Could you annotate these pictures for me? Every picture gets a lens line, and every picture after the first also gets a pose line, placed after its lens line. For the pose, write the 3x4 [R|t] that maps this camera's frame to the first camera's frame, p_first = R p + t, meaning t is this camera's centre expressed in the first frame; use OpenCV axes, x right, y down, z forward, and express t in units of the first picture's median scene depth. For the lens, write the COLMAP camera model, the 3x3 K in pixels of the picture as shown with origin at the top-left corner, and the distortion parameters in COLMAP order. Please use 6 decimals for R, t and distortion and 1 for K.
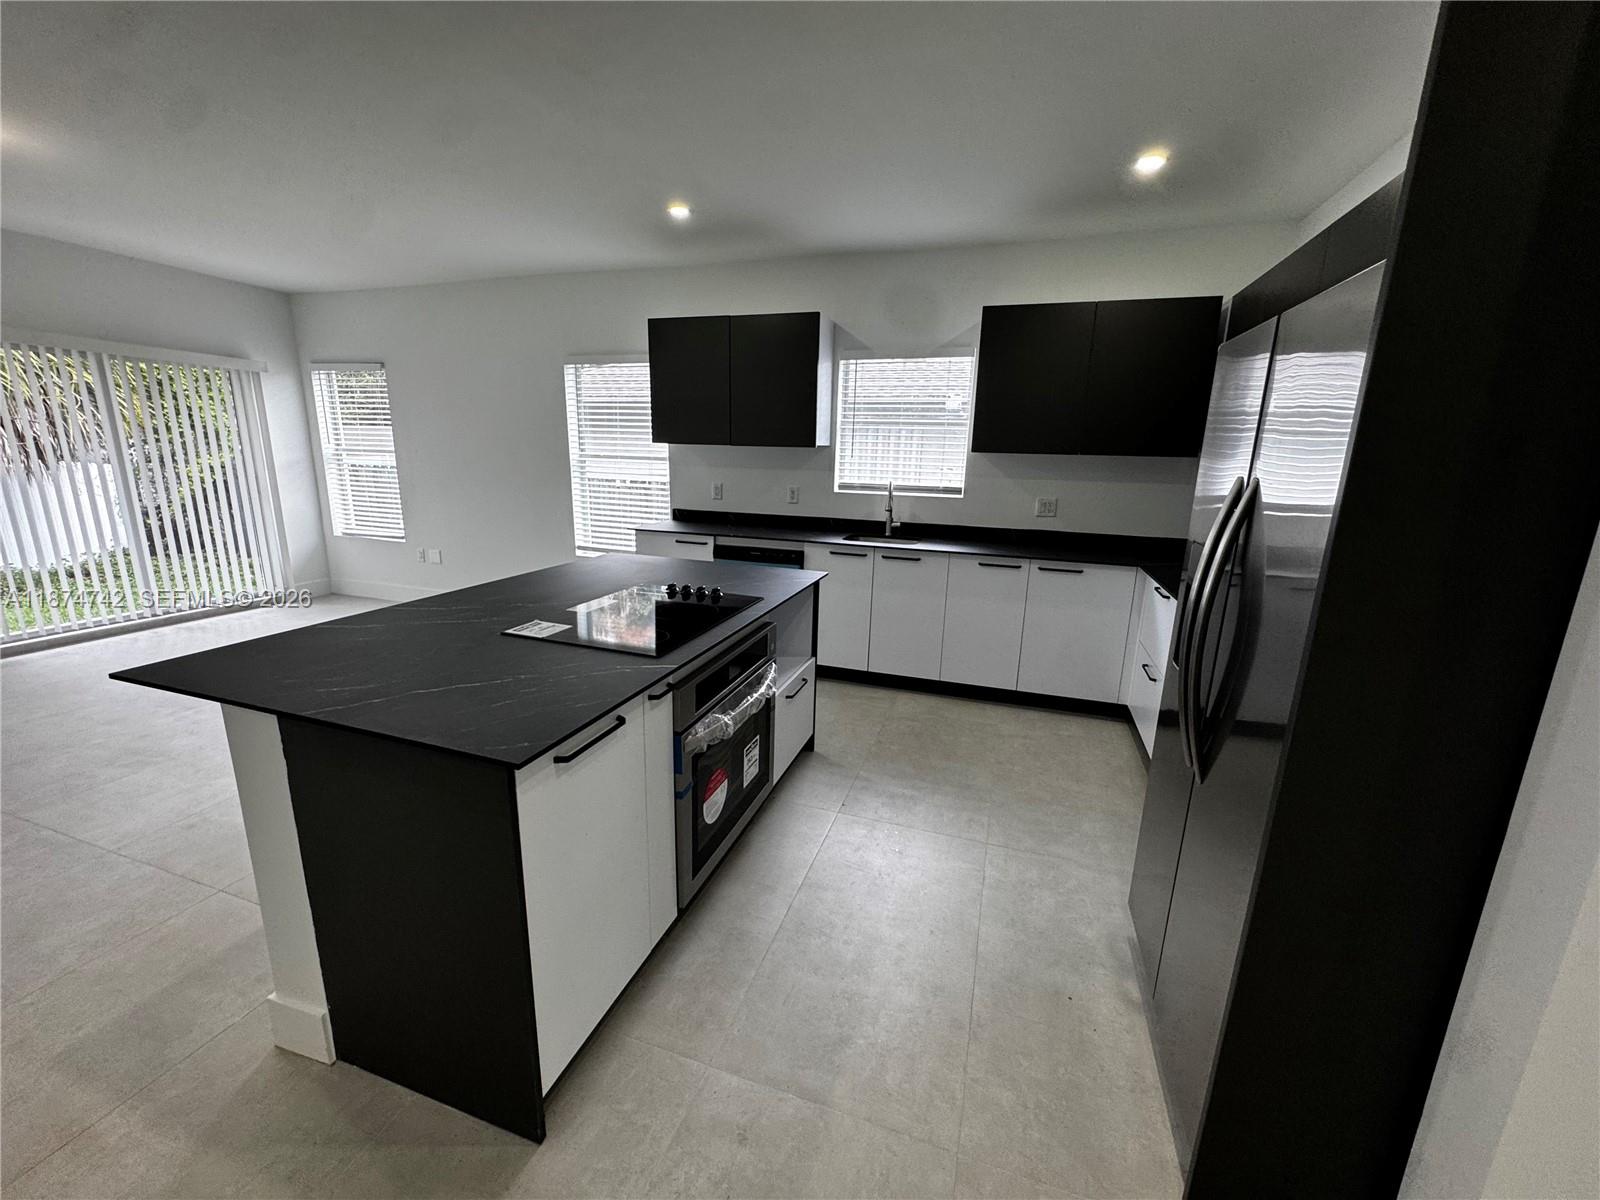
lens RADIAL K [[638.4, 0, 800.2], [0, 638.4, 600.8], [0, 0, 1]] dist [-0.002858, 0.000363]
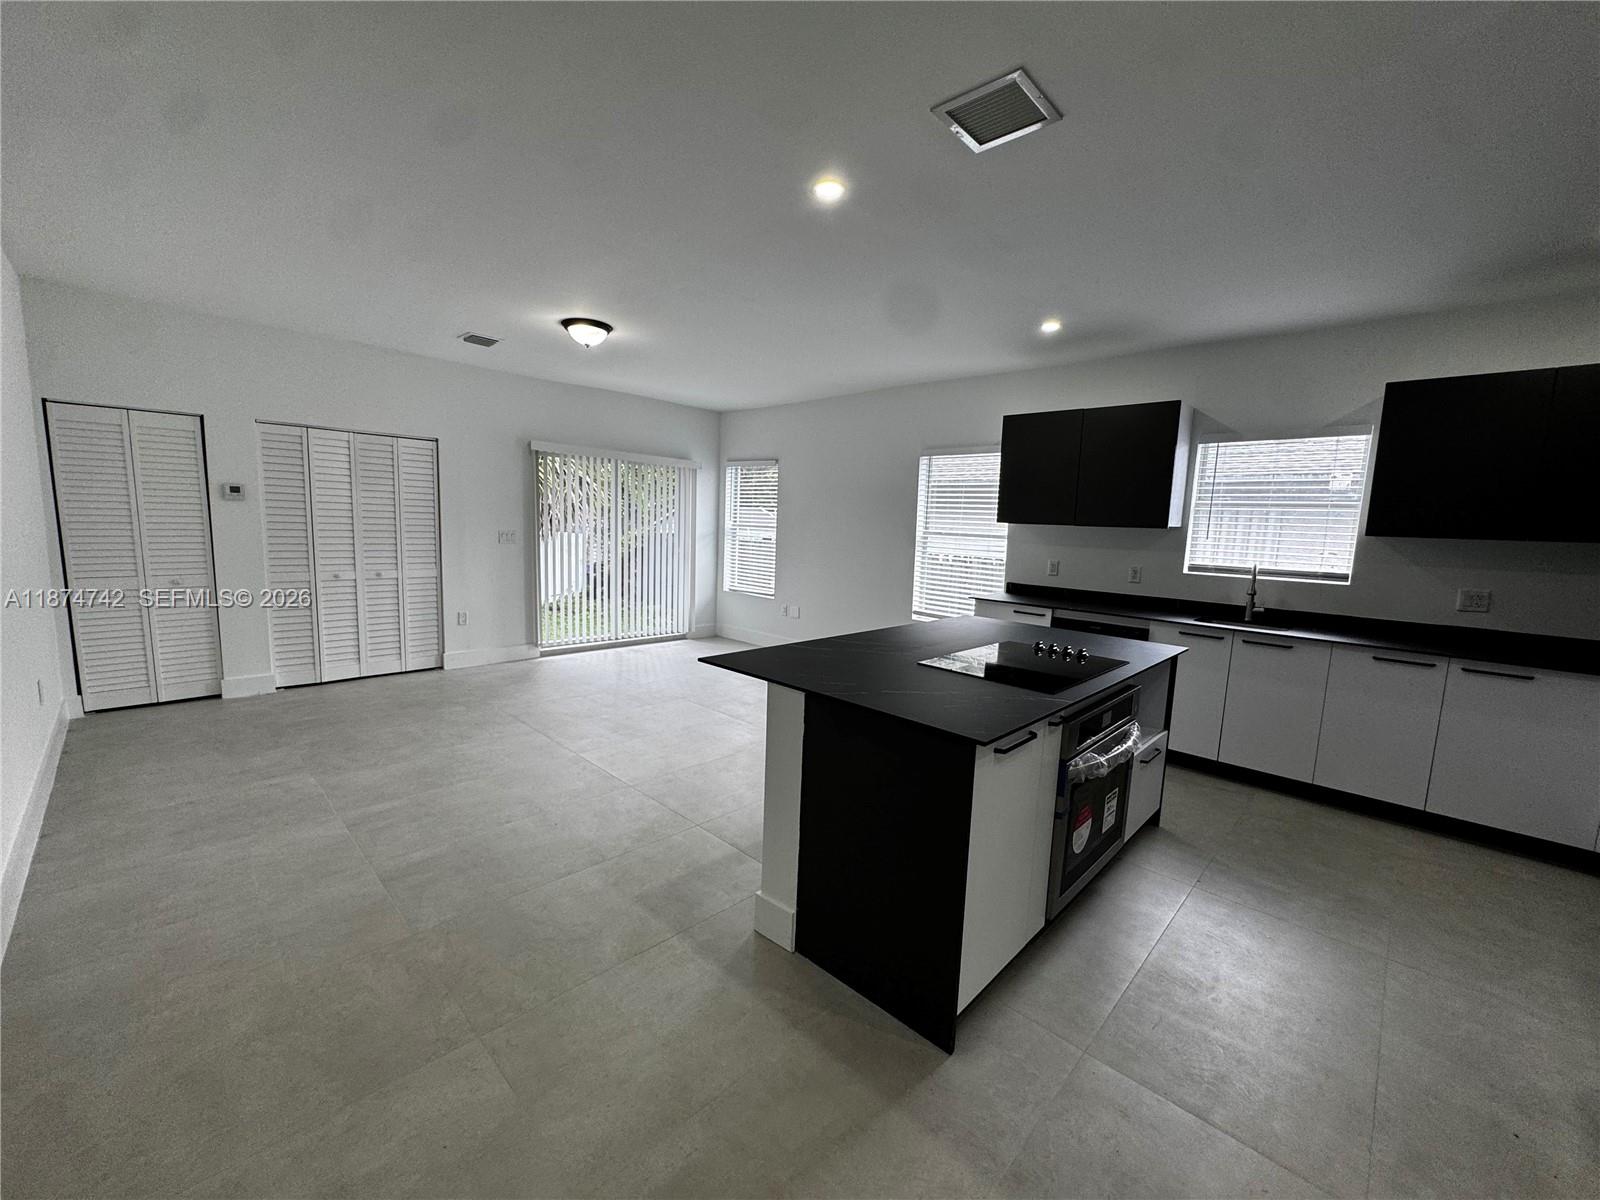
lens RADIAL K [[638.4, 0, 801.3], [0, 638.4, 600.8], [0, 0, 1]] dist [-0.002858, 0.000363]
pose [[0.903139, 0.061643, -0.424901, -0.064227], [-0.112615, 0.989001, -0.095886, 0.035895], [0.414317, 0.134449, 0.900147, -0.136911]]
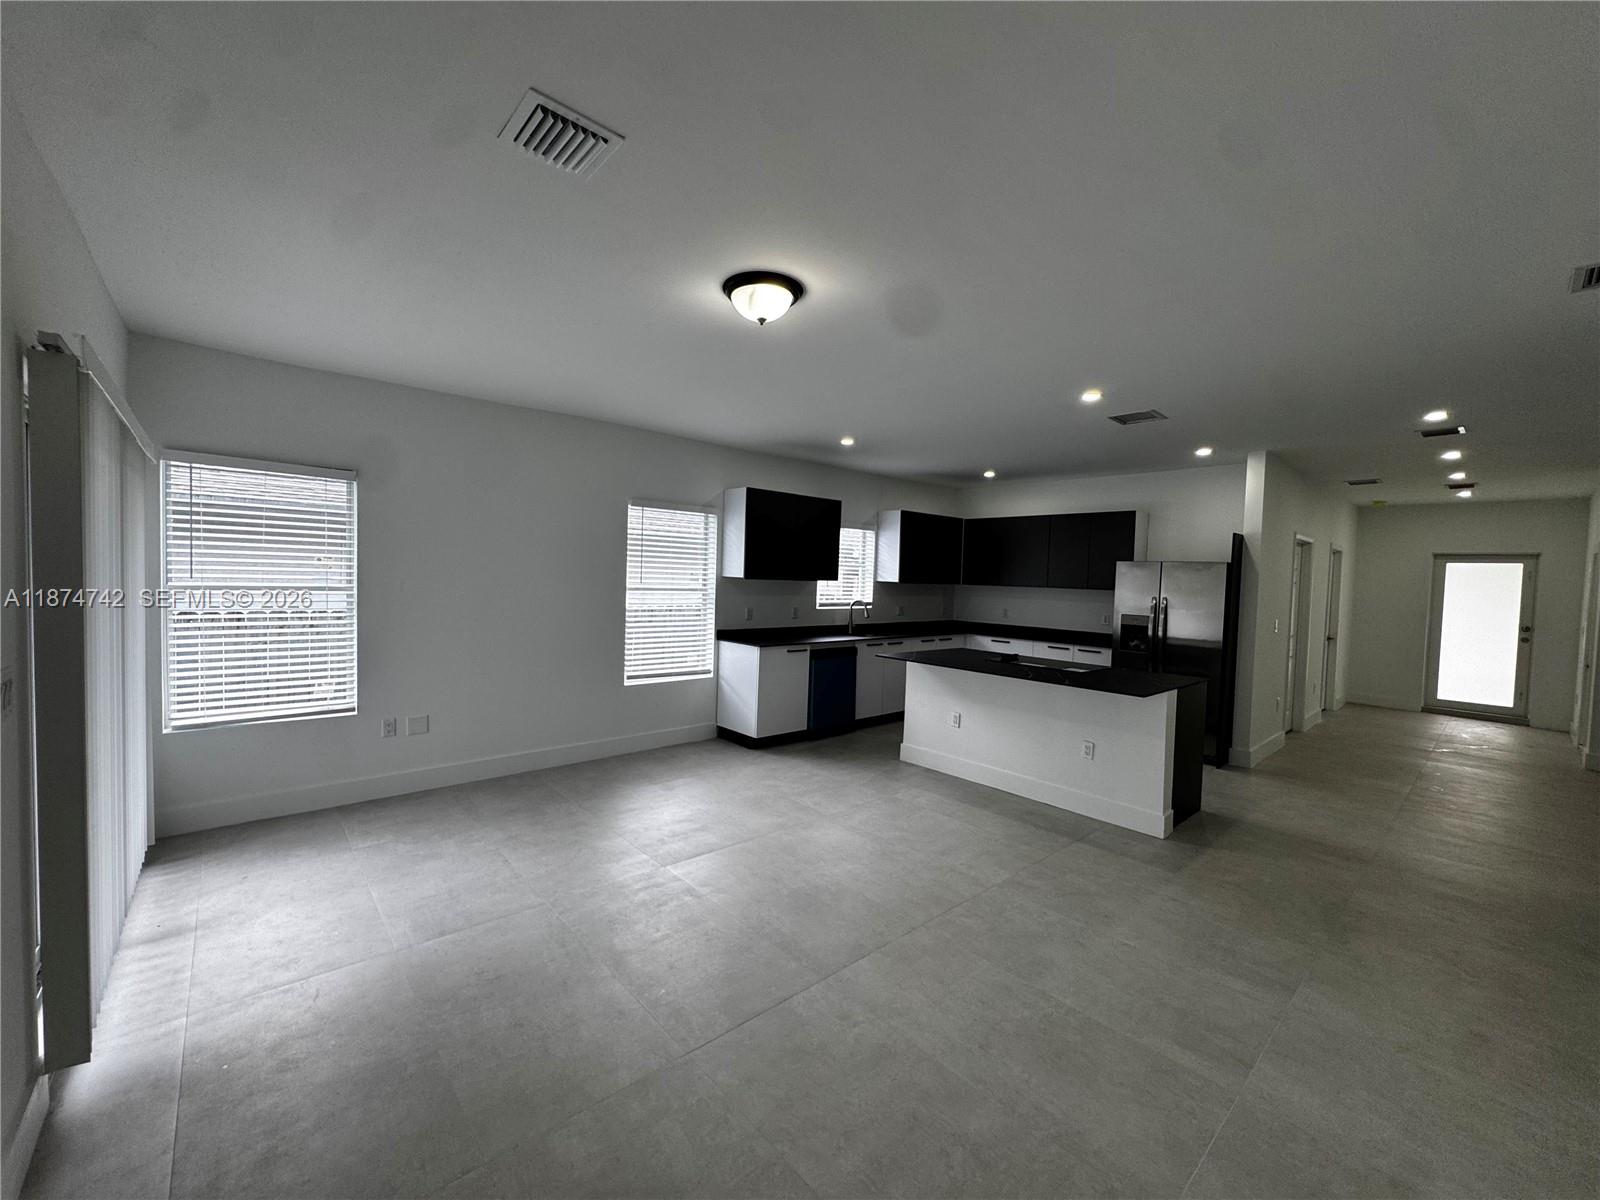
lens RADIAL K [[638.4, 0, 803.4], [0, 638.4, 596.3], [0, 0, 1]] dist [-0.002858, 0.000363]
pose [[0.495527, -0.037513, 0.867782, -1.413049], [0.183764, 0.980980, -0.062528, -0.123816], [-0.848931, 0.190451, 0.492995, 0.311770]]
